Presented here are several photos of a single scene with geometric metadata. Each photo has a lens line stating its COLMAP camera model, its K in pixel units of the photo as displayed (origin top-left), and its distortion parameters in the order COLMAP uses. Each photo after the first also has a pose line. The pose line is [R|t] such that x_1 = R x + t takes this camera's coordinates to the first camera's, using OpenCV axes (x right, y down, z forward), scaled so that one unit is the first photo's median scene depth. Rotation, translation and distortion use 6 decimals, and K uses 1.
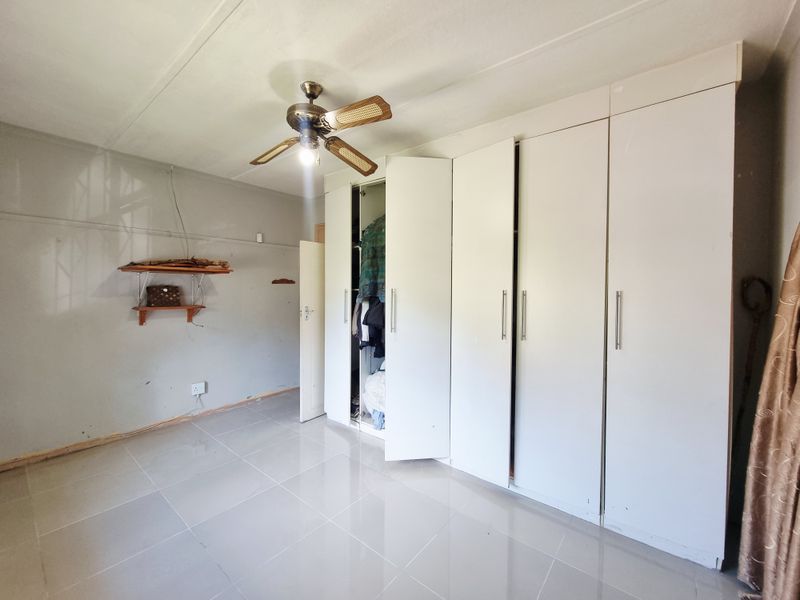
lens RADIAL K [[326.9, 0, 400.0], [0, 326.9, 299.3], [0, 0, 1]] dist [-0.002672, -0.000527]
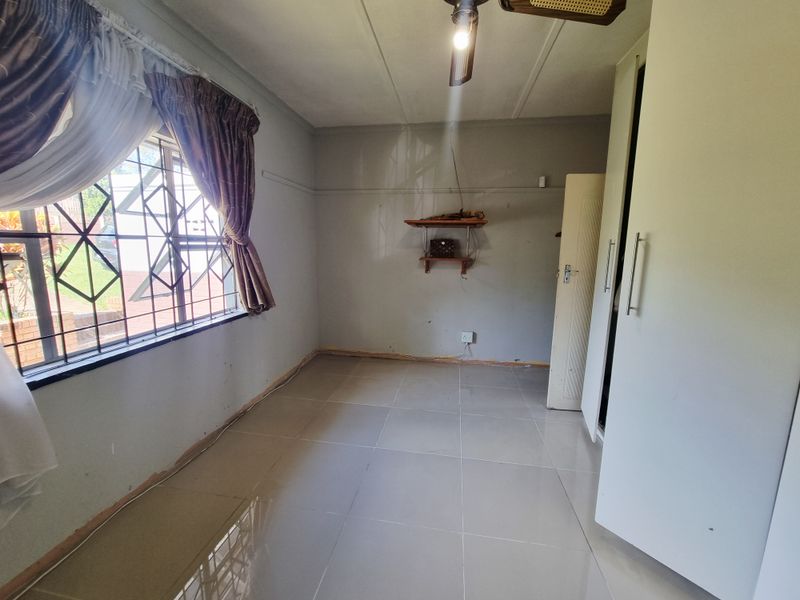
lens RADIAL K [[326.9, 0, 401.4], [0, 326.9, 298.5], [0, 0, 1]] dist [-0.002672, -0.000527]
pose [[0.499757, 0.138503, -0.855021, 0.190556], [-0.040069, 0.989773, 0.136911, 0.011943], [0.865239, -0.034162, 0.500195, 0.317132]]
